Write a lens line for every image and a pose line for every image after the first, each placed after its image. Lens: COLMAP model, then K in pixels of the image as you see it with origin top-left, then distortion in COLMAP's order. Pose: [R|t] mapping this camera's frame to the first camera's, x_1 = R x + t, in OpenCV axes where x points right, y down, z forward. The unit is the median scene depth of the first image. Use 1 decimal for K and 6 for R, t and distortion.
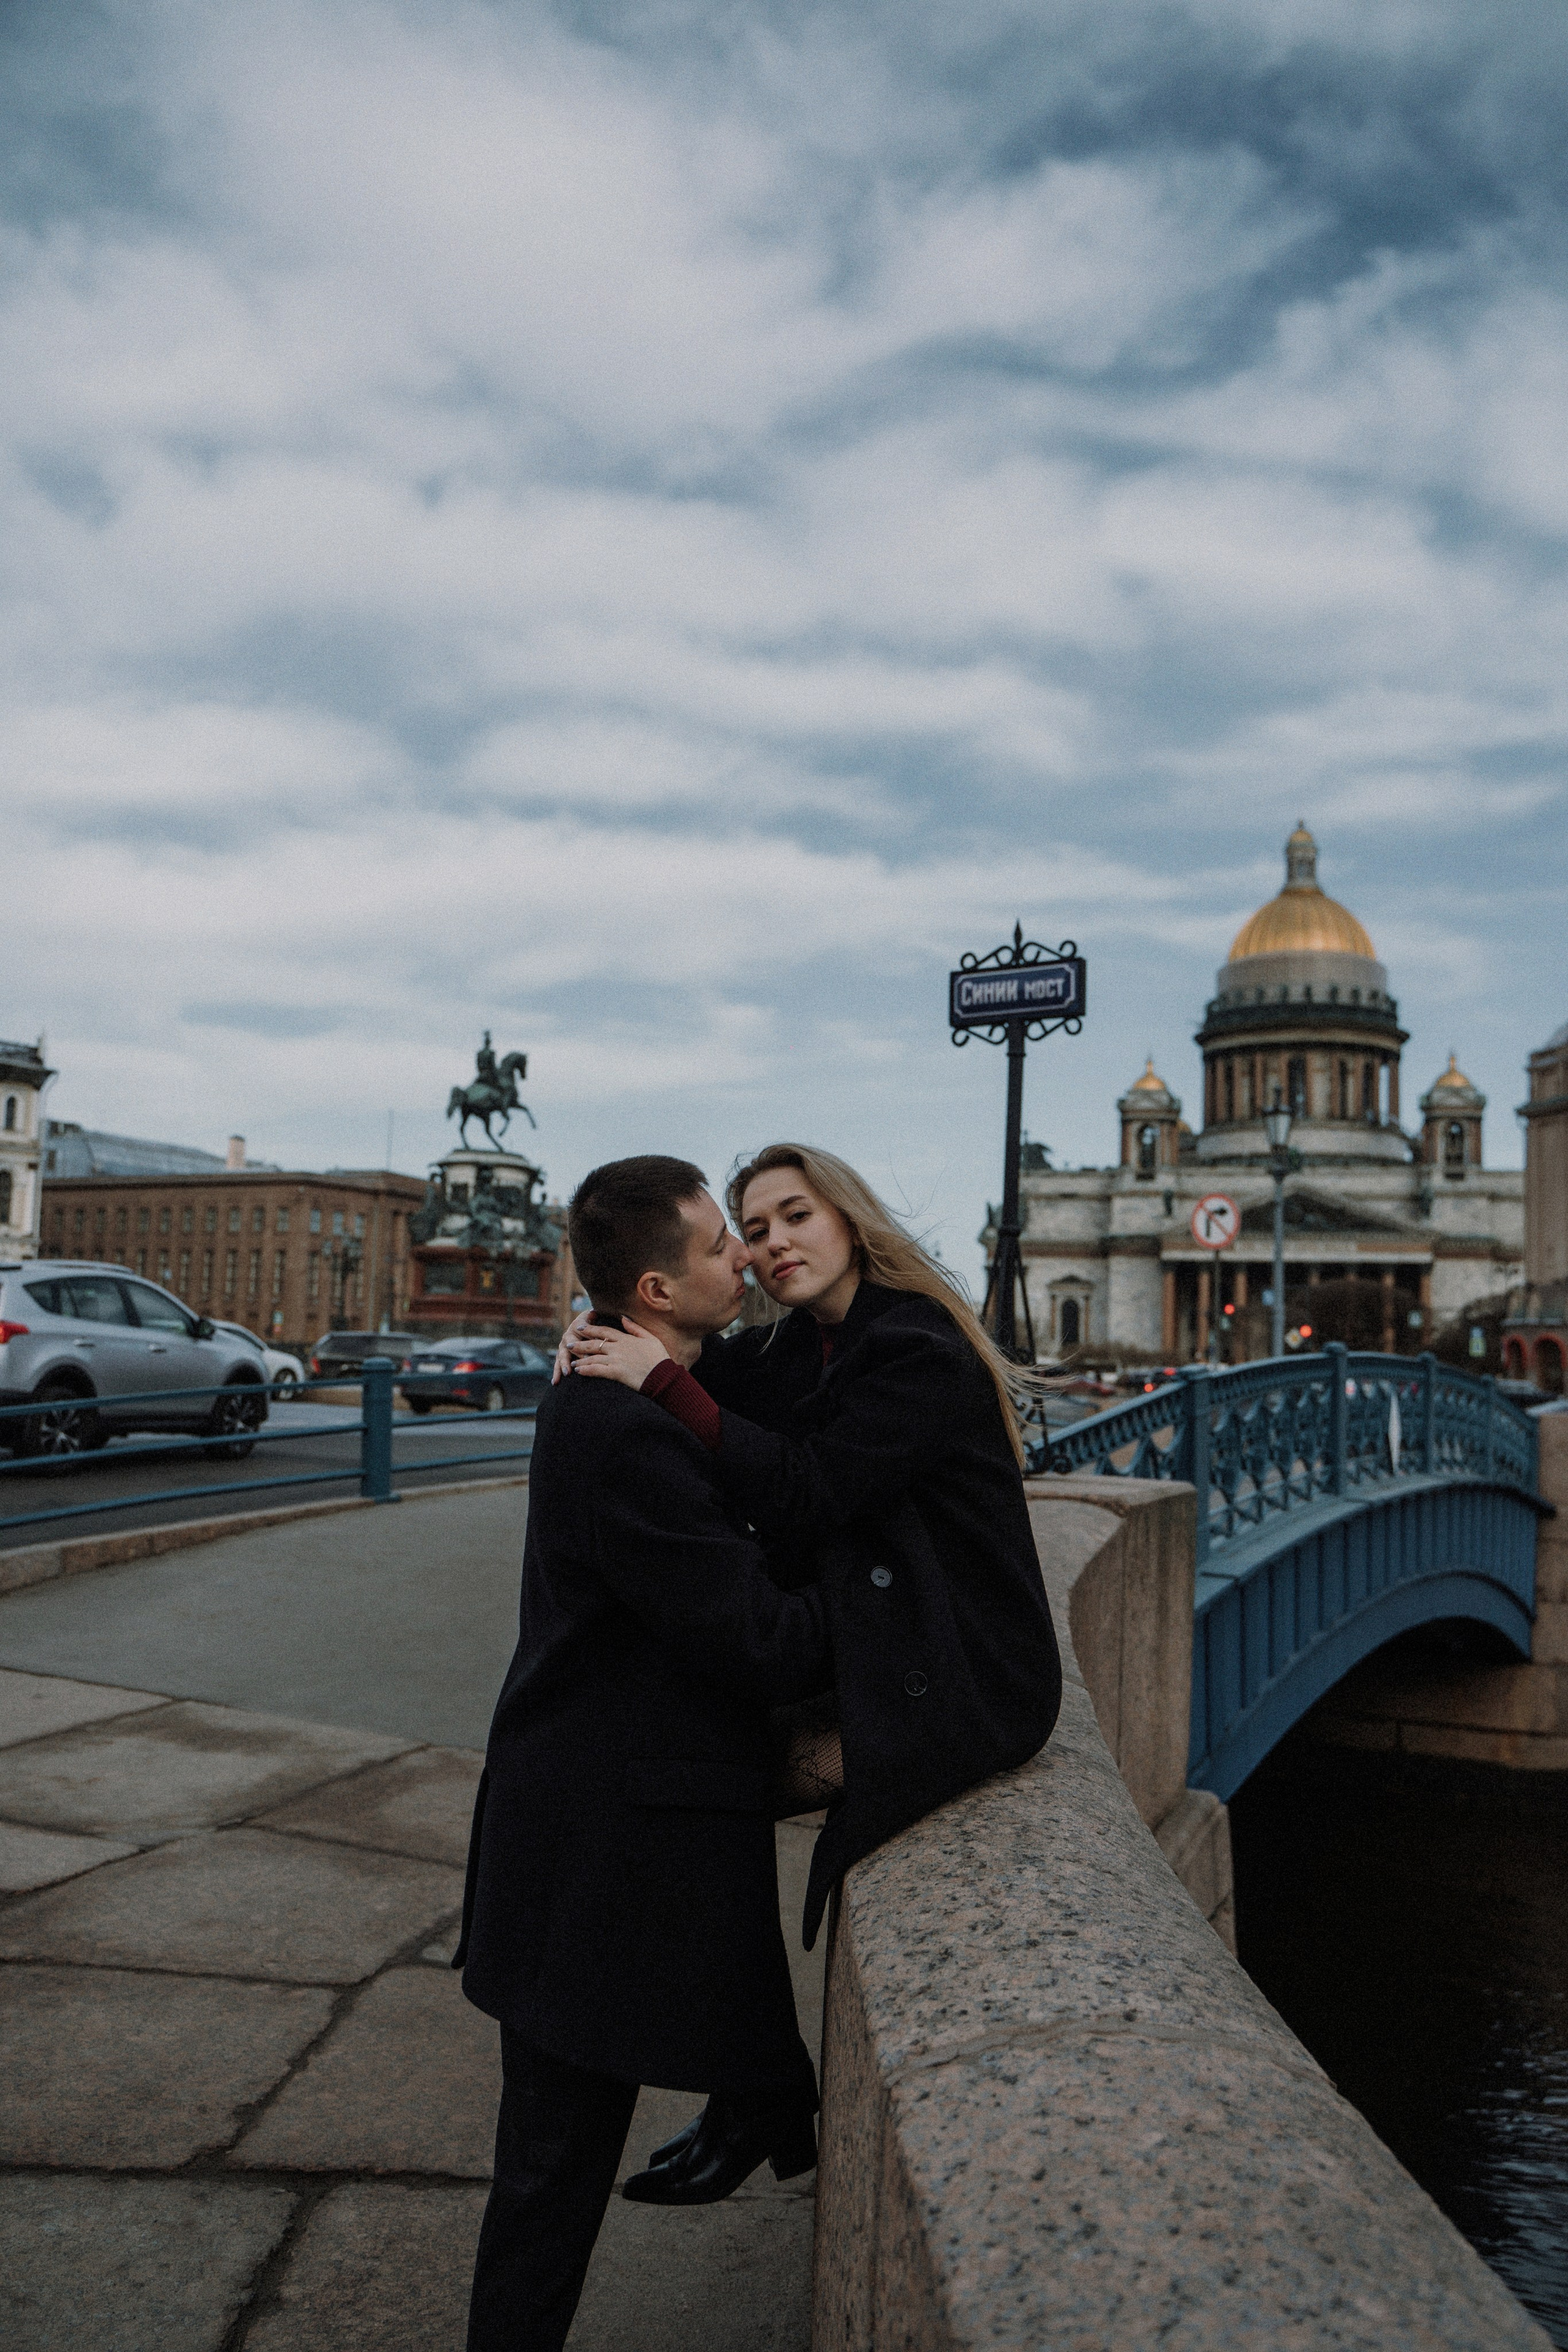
lens RADIAL K [[2040.1, 0, 784.0], [0, 2040.1, 1176.0], [0, 0, 1]] dist [-0.084385, 0.002155]
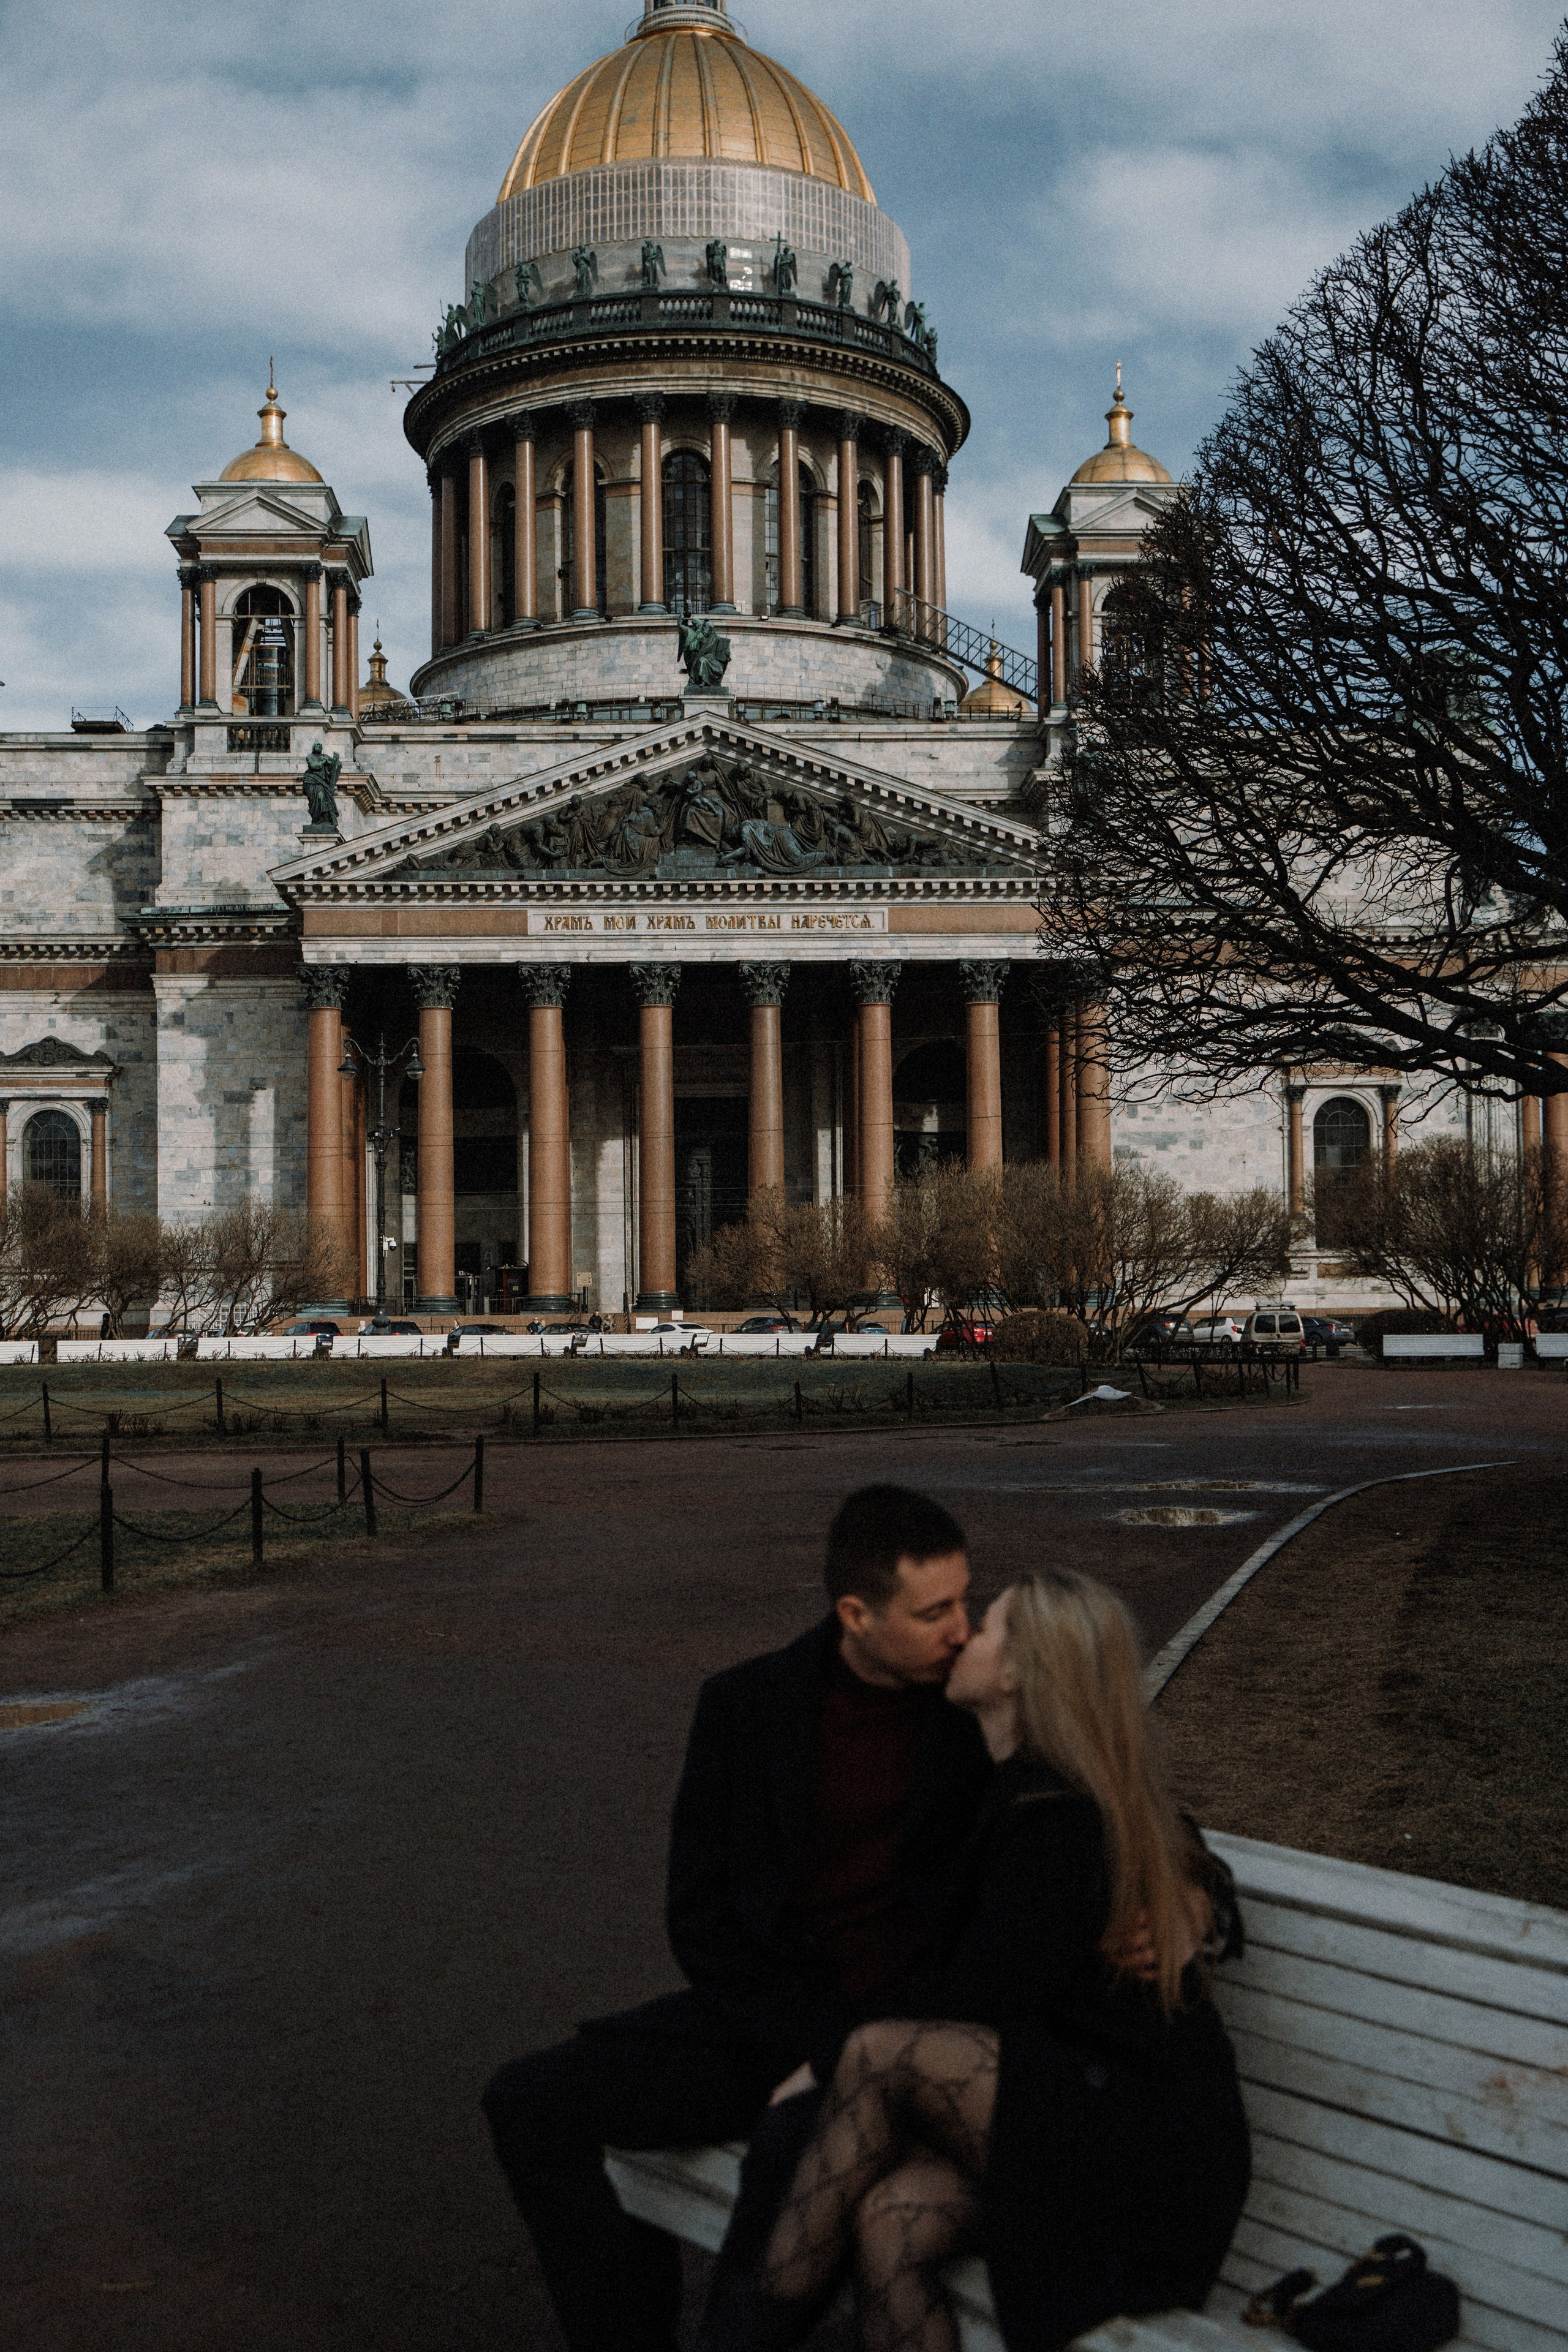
lens RADIAL K [[2698.6, 0, 784.0], [0, 2698.6, 1176.0], [0, 0, 1]] dist [0.011562, 0.008757]
pose [[0.950725, -0.027104, 0.308848, 0.118191], [0.012009, 0.998643, 0.050671, 0.050035], [-0.309802, -0.044465, 0.949761, 0.537121]]
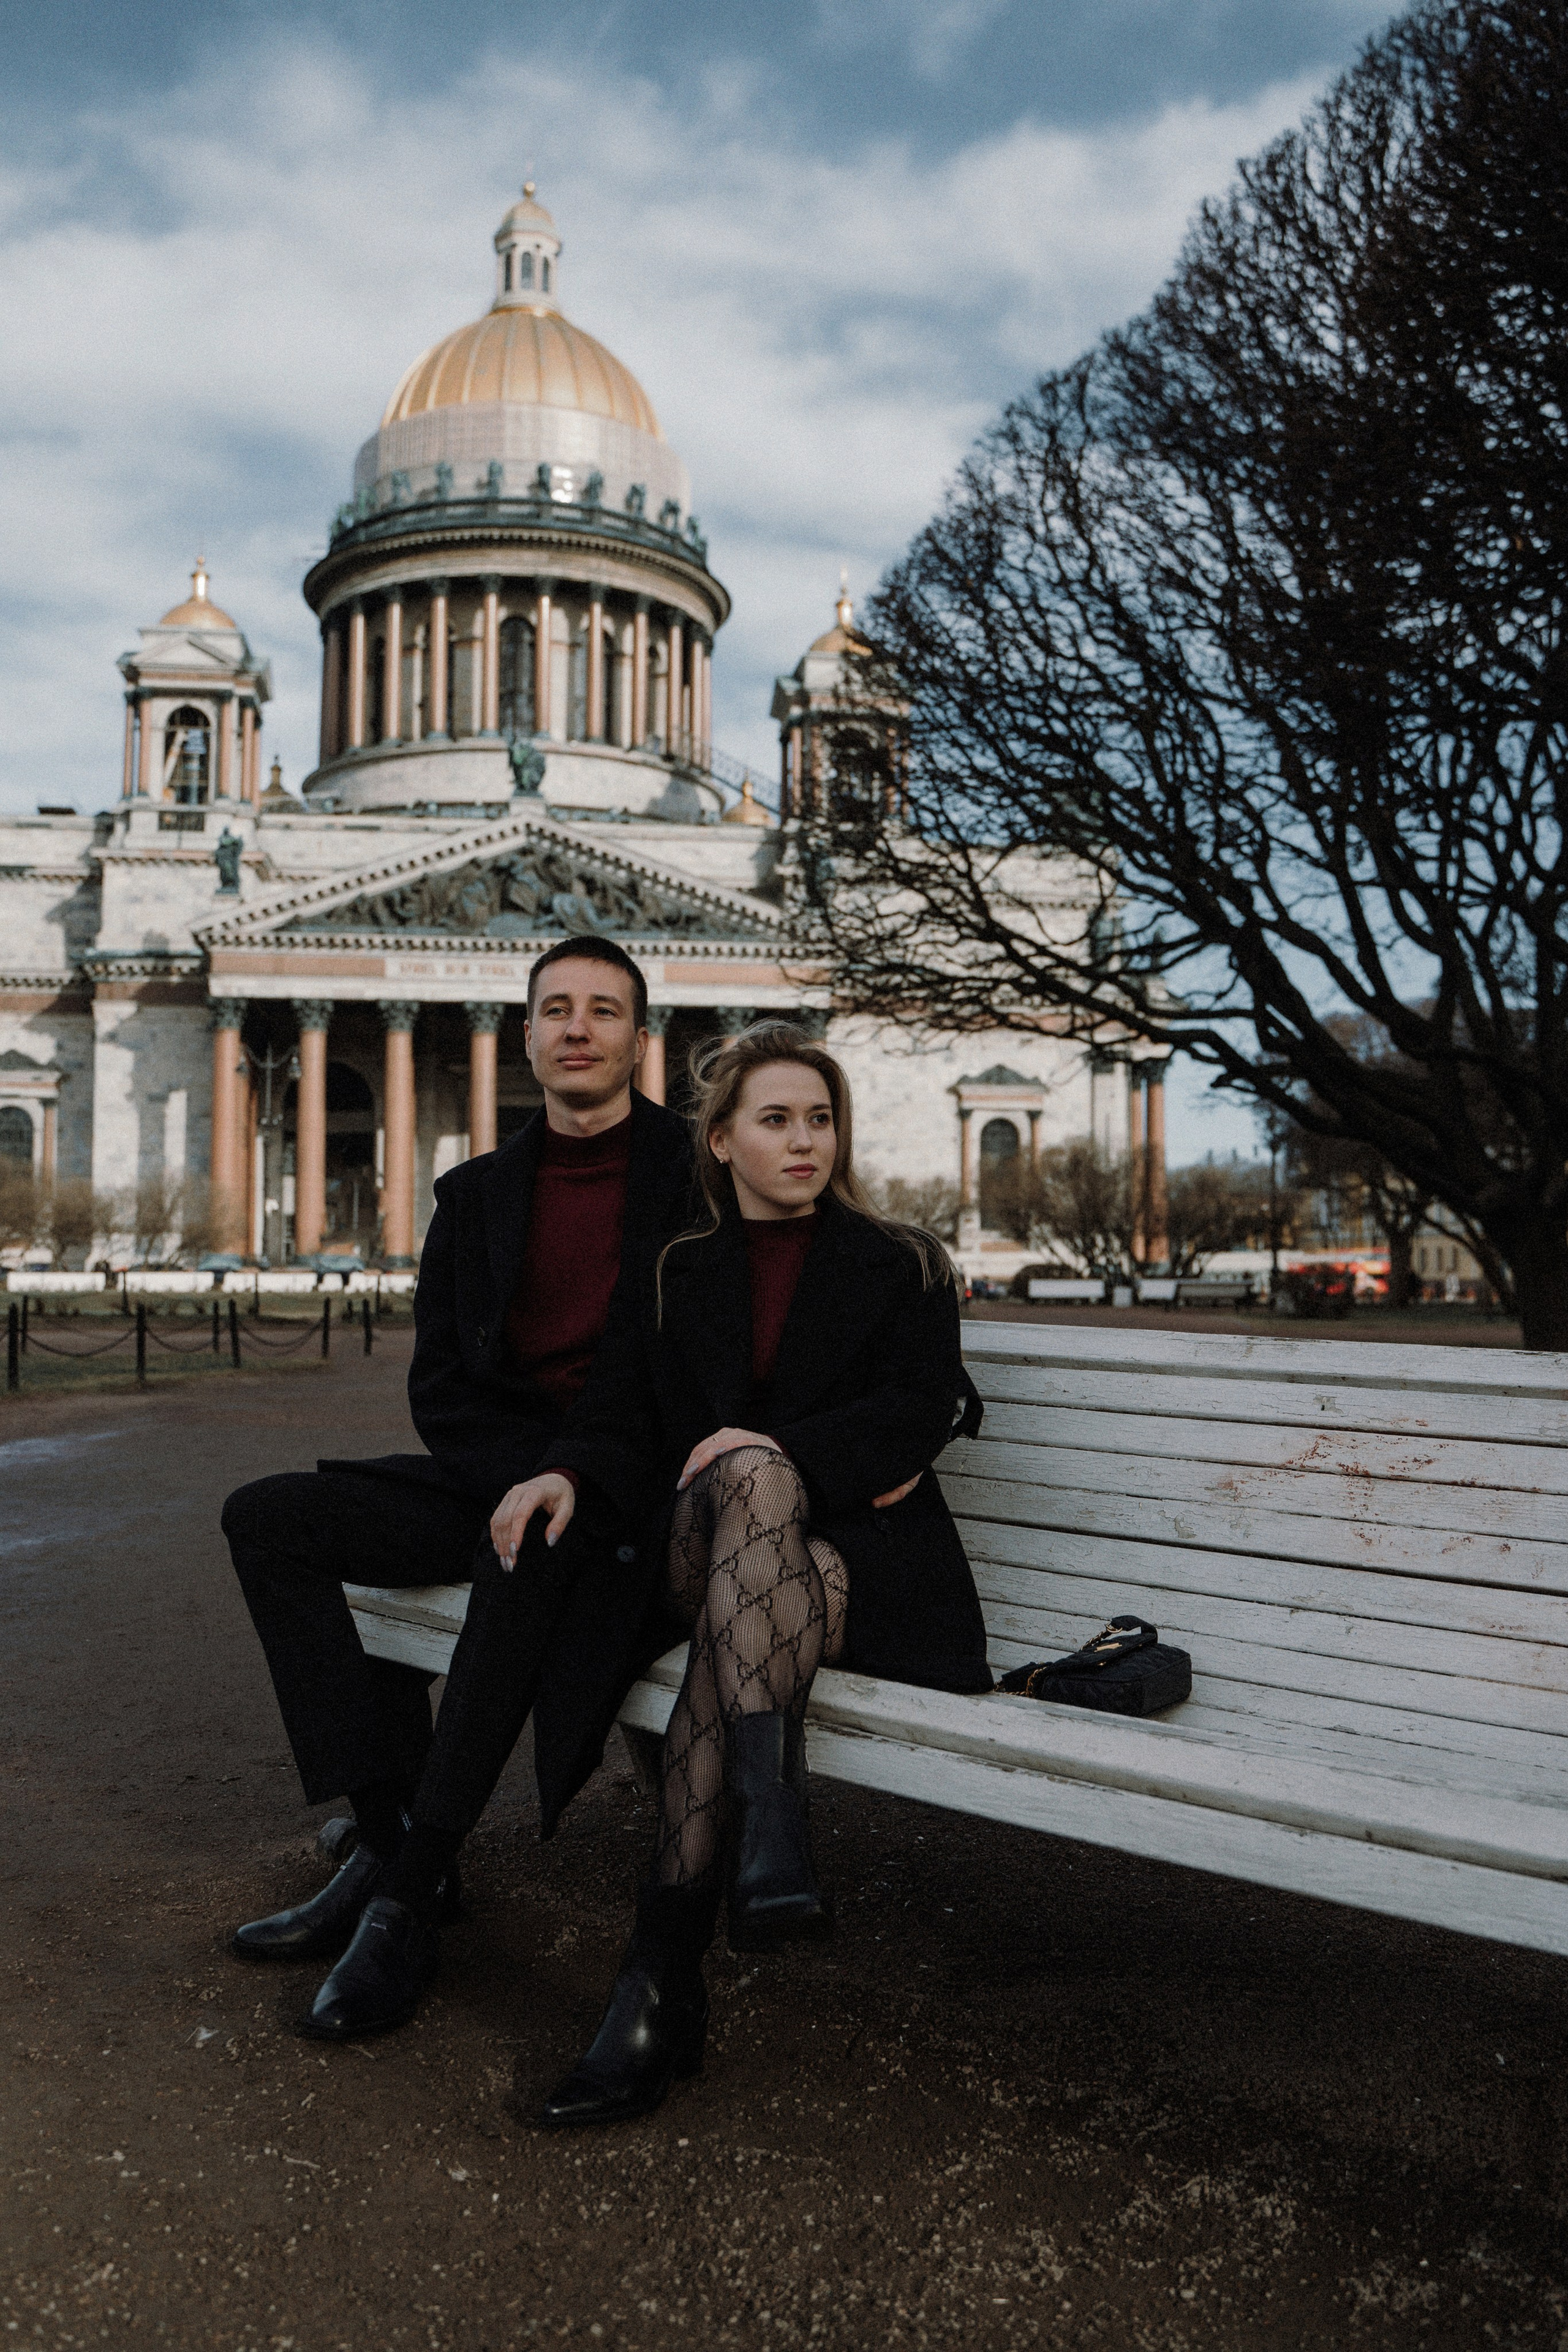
lens RADIAL K [[2040.1, 0, 784.0], [0, 2040.1, 1176.0], [0, 0, 1]] dist [-0.084385, 0.002155]
pose [[0.915651, -0.007524, 0.401904, 0.119168], [-0.013052, 0.998741, 0.048434, 0.052453], [-0.401763, -0.049594, 0.914400, 0.539472]]
